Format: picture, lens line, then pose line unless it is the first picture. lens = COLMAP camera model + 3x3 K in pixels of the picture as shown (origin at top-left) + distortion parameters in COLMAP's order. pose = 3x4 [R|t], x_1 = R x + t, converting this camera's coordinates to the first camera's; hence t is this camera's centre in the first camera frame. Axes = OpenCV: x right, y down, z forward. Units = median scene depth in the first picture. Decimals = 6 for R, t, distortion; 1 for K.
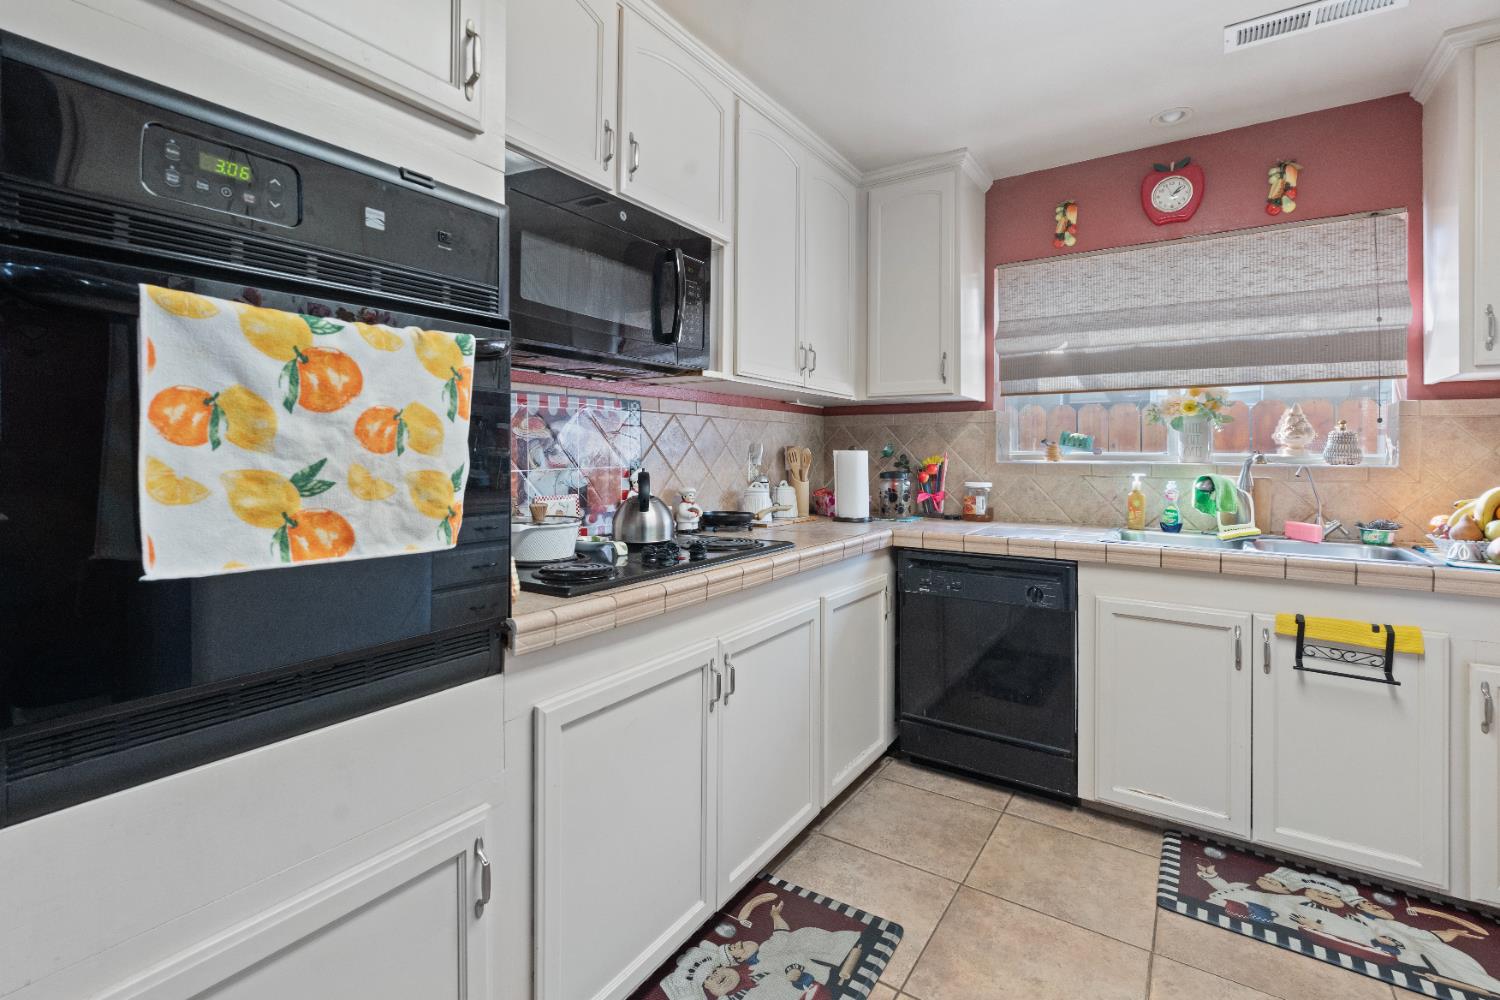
lens RADIAL K [[676.1, 0, 752.0], [0, 676.1, 446.3], [0, 0, 1]] dist [-0.001853, -0.000438]
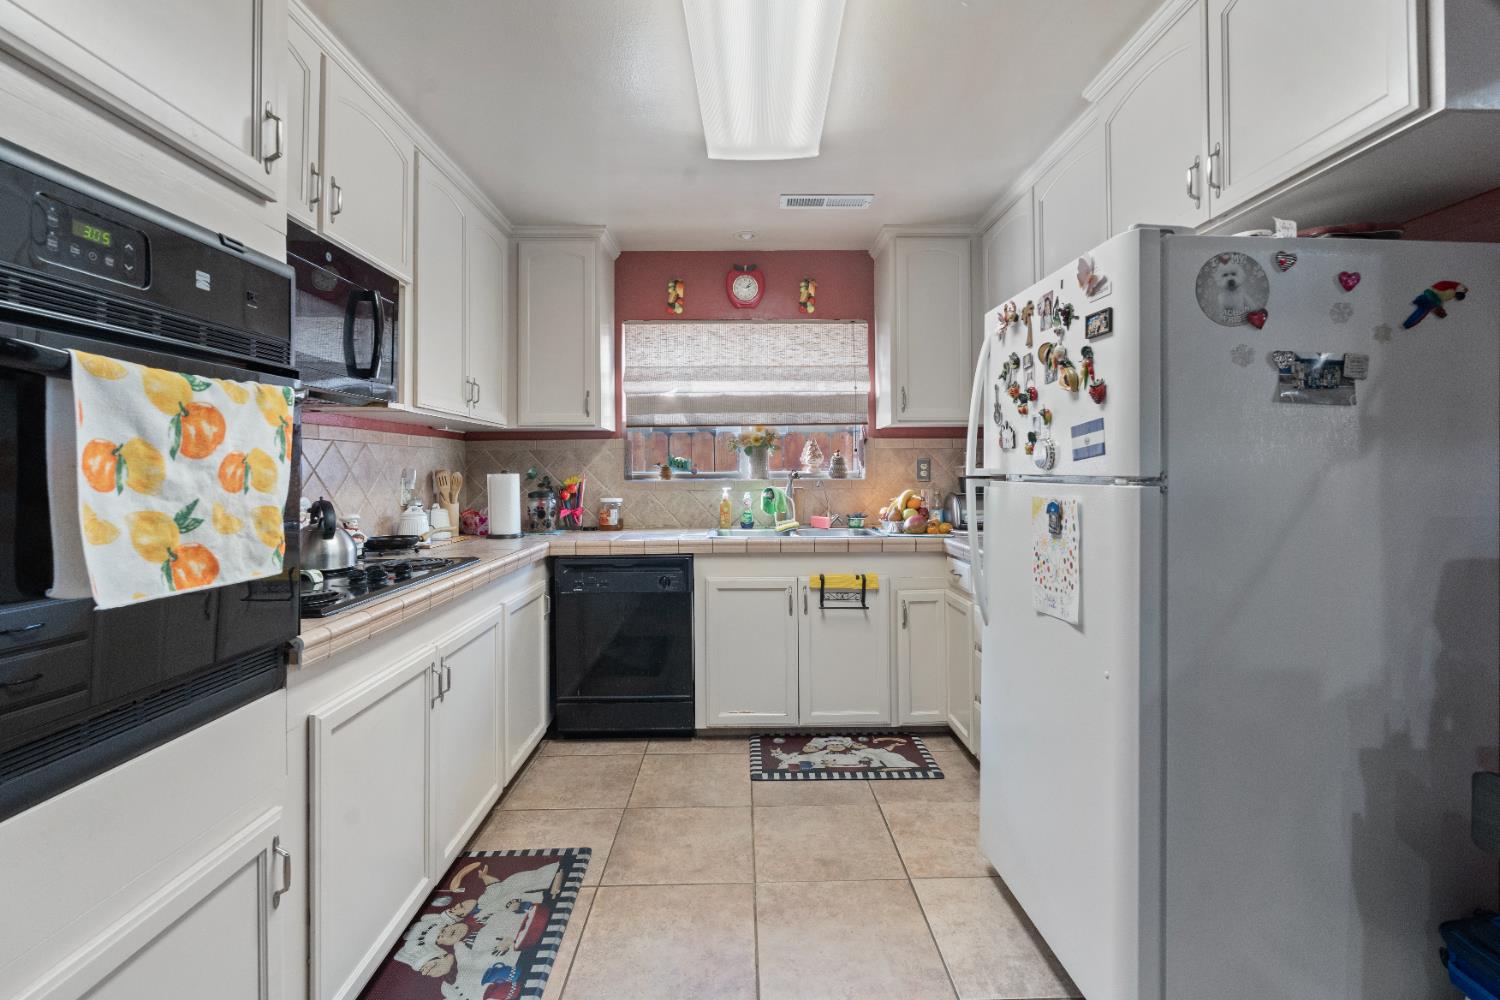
lens RADIAL K [[676.1, 0, 752.0], [0, 676.1, 446.3], [0, 0, 1]] dist [-0.001853, -0.000438]
pose [[0.820337, 0.006823, 0.571840, -0.234630], [0.006812, 0.999741, -0.021701, -0.018124], [-0.571840, 0.021697, 0.820078, -0.217387]]
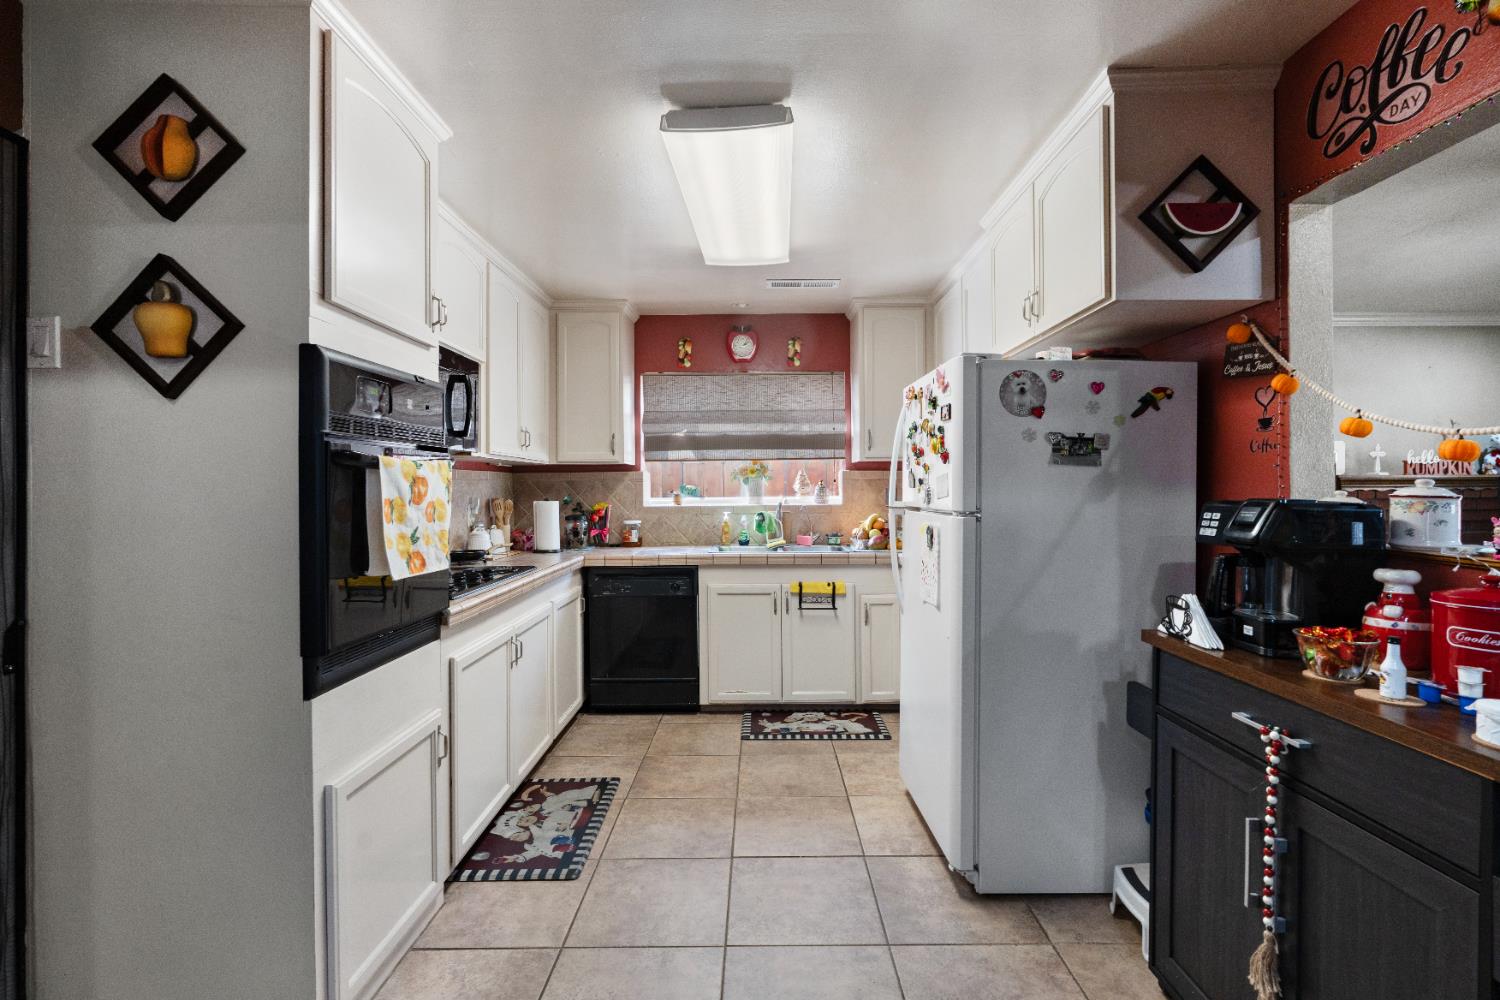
lens RADIAL K [[704.8, 0, 753.3], [0, 704.8, 461.8], [0, 0, 1]] dist [0.013590, 0.000007]
pose [[0.836919, 0.005029, 0.547303, -0.441498], [0.008804, 0.999705, -0.022648, -0.057488], [-0.547256, 0.023773, 0.836628, -0.667772]]
